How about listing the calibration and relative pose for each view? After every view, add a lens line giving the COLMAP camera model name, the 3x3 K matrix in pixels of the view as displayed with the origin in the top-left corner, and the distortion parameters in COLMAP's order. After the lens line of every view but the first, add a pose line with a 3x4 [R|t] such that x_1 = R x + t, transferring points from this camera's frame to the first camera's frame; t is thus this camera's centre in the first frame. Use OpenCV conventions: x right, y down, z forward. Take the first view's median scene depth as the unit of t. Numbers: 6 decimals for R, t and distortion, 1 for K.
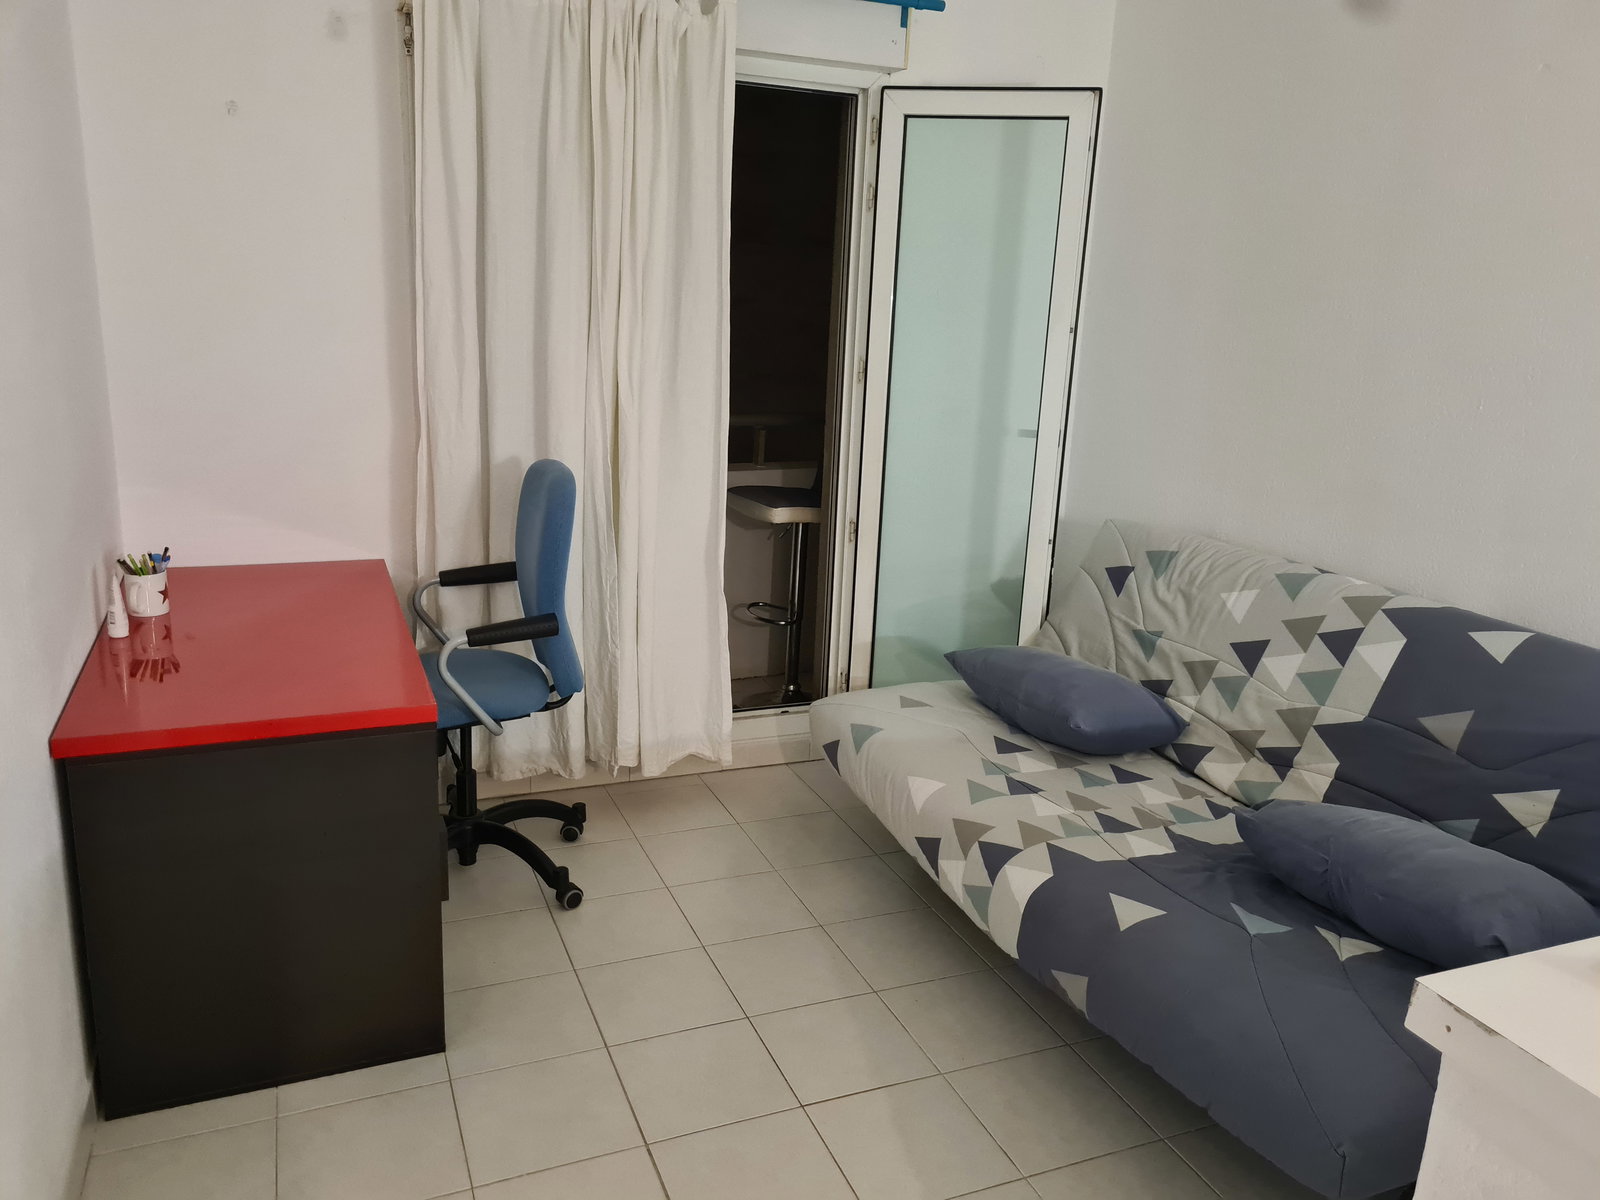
lens RADIAL K [[1192.2, 0, 810.6], [0, 1192.2, 604.5], [0, 0, 1]] dist [0.004353, -0.008030]
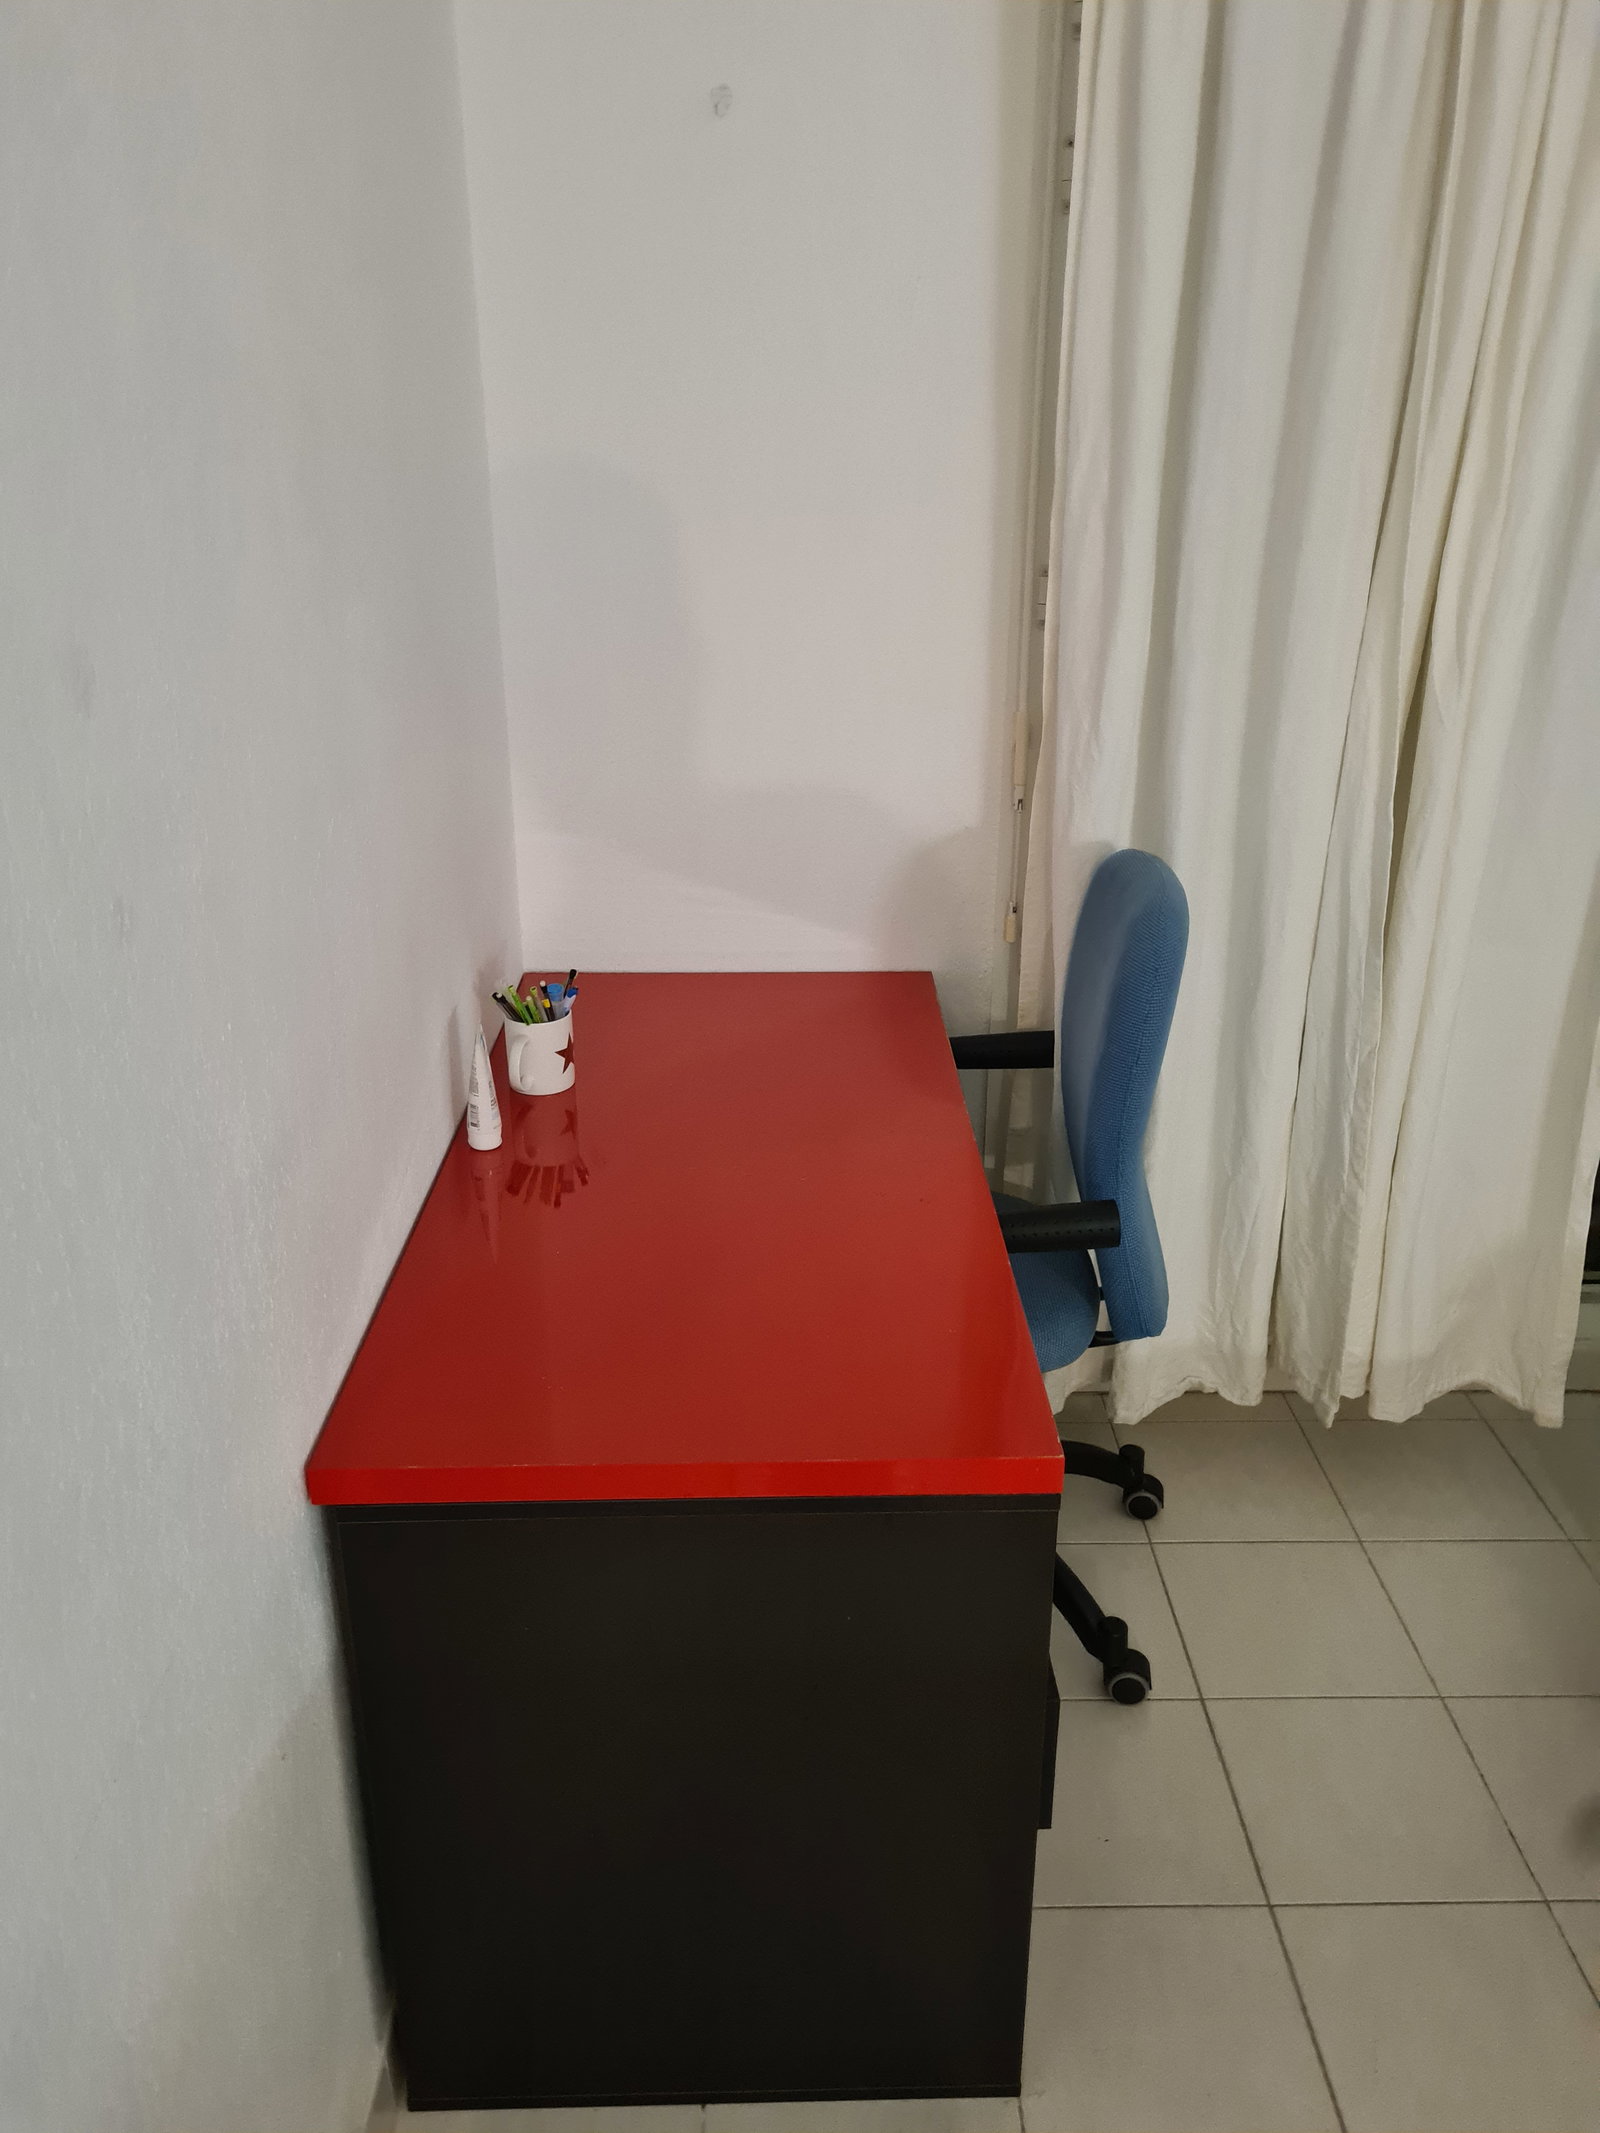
lens RADIAL K [[1589.3, 0, 804.9], [0, 1589.3, 1088.0], [0, 0, 1]] dist [0.004353, -0.008030]
pose [[0.924351, 0.106477, -0.366385, -0.166522], [-0.057781, 0.988261, 0.141428, -0.104081], [0.377143, -0.109559, 0.919652, 0.359099]]
